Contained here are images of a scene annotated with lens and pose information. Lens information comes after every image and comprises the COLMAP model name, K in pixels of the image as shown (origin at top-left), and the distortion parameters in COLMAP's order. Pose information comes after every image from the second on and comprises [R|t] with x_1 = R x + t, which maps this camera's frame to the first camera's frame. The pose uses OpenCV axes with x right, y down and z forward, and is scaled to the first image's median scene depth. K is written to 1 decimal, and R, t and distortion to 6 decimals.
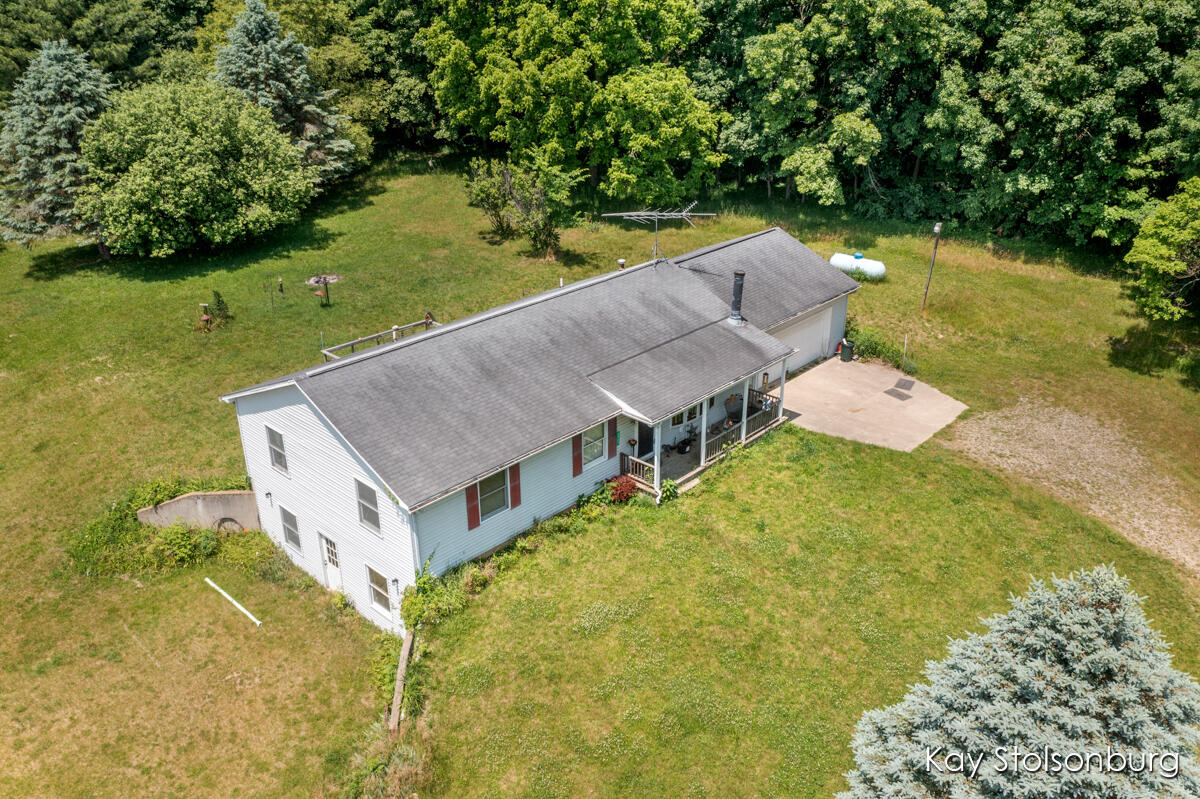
lens RADIAL K [[943.0, 0, 600.0], [0, 943.0, 399.5], [0, 0, 1]] dist [-0.021078, 0.002604]
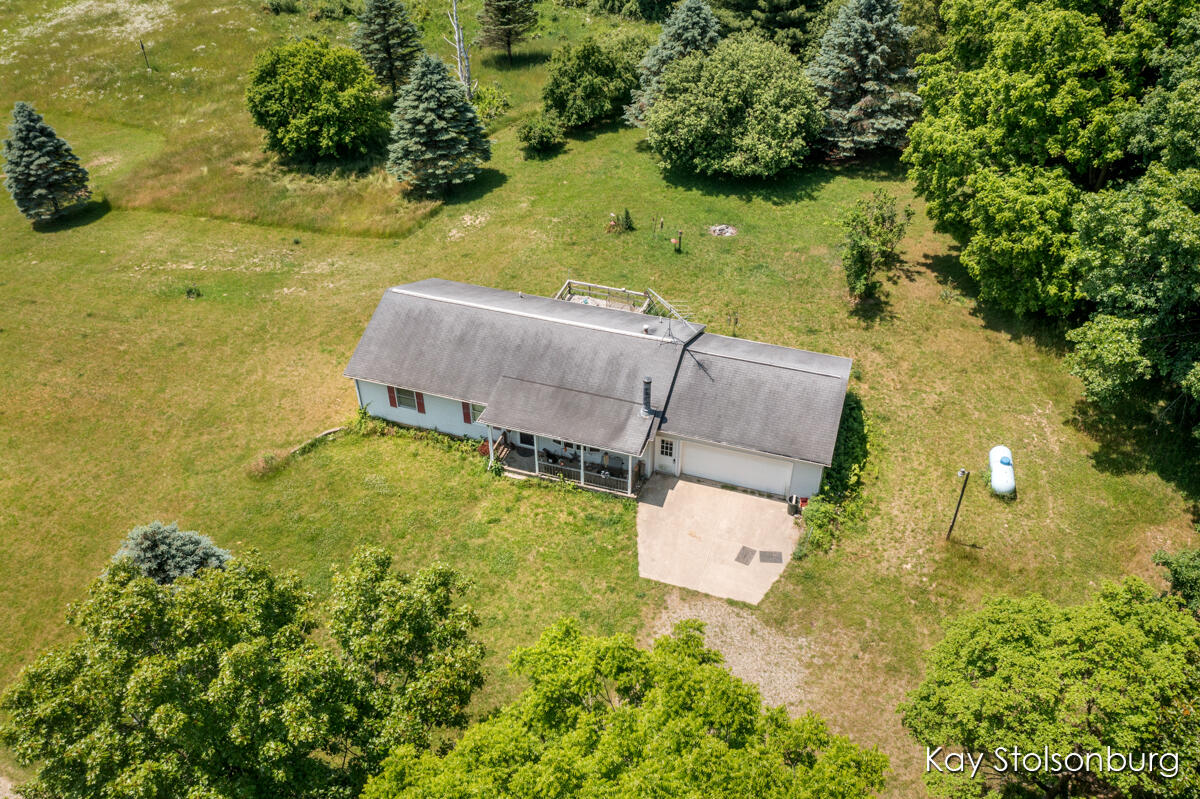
lens RADIAL K [[943.0, 0, 600.0], [0, 943.0, 399.5], [0, 0, 1]] dist [-0.021078, 0.002604]
pose [[0.413865, 0.553404, -0.722814, 0.874822], [-0.378716, 0.826701, 0.416099, -0.512186], [0.827822, 0.101533, 0.551726, 0.211184]]
